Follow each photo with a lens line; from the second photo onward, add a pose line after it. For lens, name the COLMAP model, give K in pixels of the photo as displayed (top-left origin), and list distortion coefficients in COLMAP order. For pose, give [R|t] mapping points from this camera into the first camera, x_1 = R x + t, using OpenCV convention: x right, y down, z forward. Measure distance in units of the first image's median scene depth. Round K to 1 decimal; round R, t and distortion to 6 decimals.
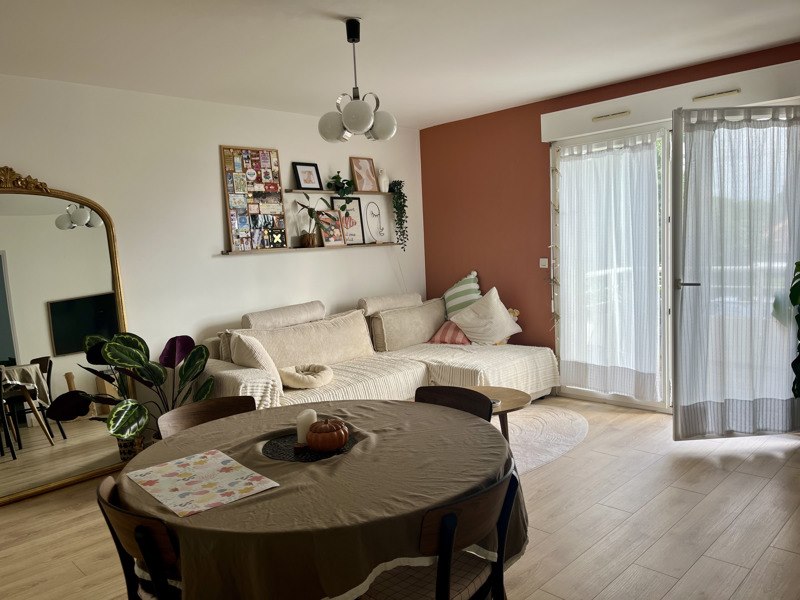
lens RADIAL K [[607.9, 0, 399.1], [0, 607.9, 302.6], [0, 0, 1]] dist [0.026209, -0.006750]
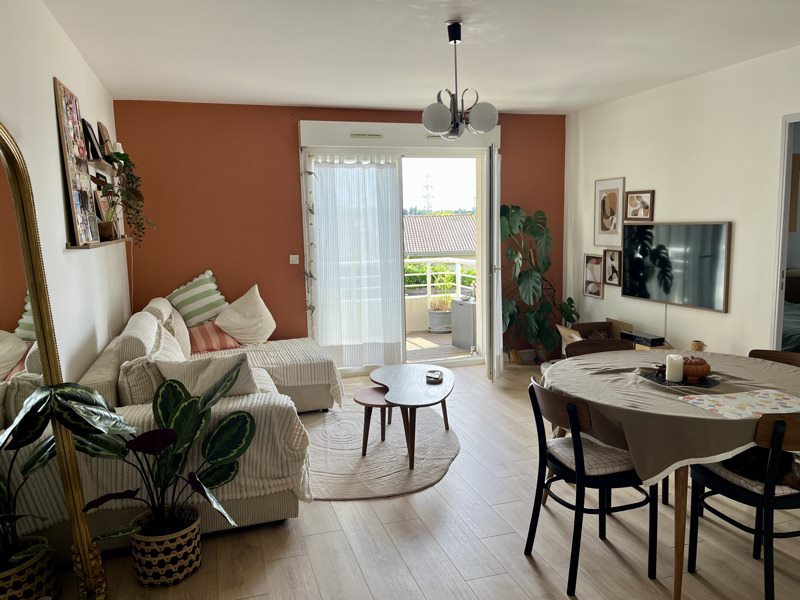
lens RADIAL K [[607.9, 0, 402.5], [0, 607.9, 296.7], [0, 0, 1]] dist [0.026209, -0.006750]
pose [[0.445725, -0.066140, 0.892723, -0.677518], [0.084038, 0.995954, 0.031829, -0.019368], [-0.891216, 0.060836, 0.449480, 0.387118]]
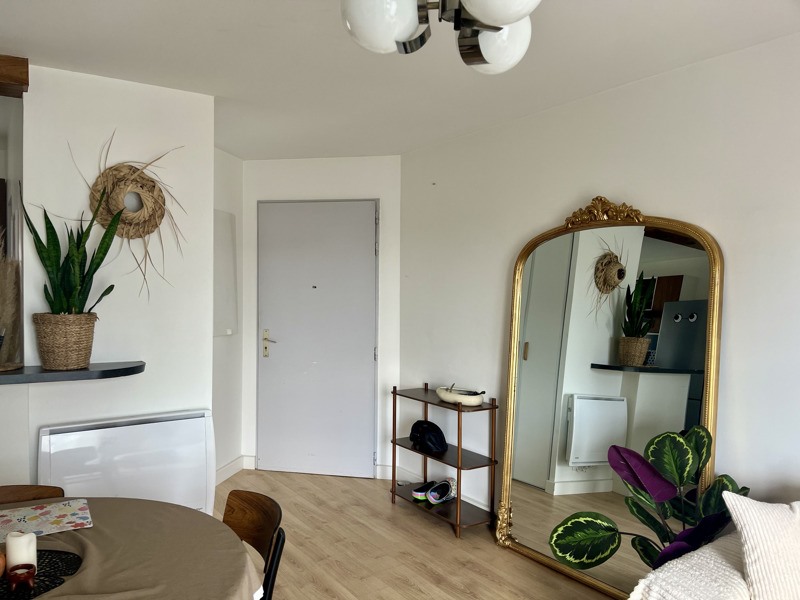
lens RADIAL K [[607.9, 0, 396.2], [0, 607.9, 301.0], [0, 0, 1]] dist [0.026209, -0.006750]
pose [[-0.213361, 0.074377, -0.974138, 0.200144], [-0.089314, 0.991438, 0.095260, -0.095566], [0.972883, 0.107328, -0.204891, 0.668399]]
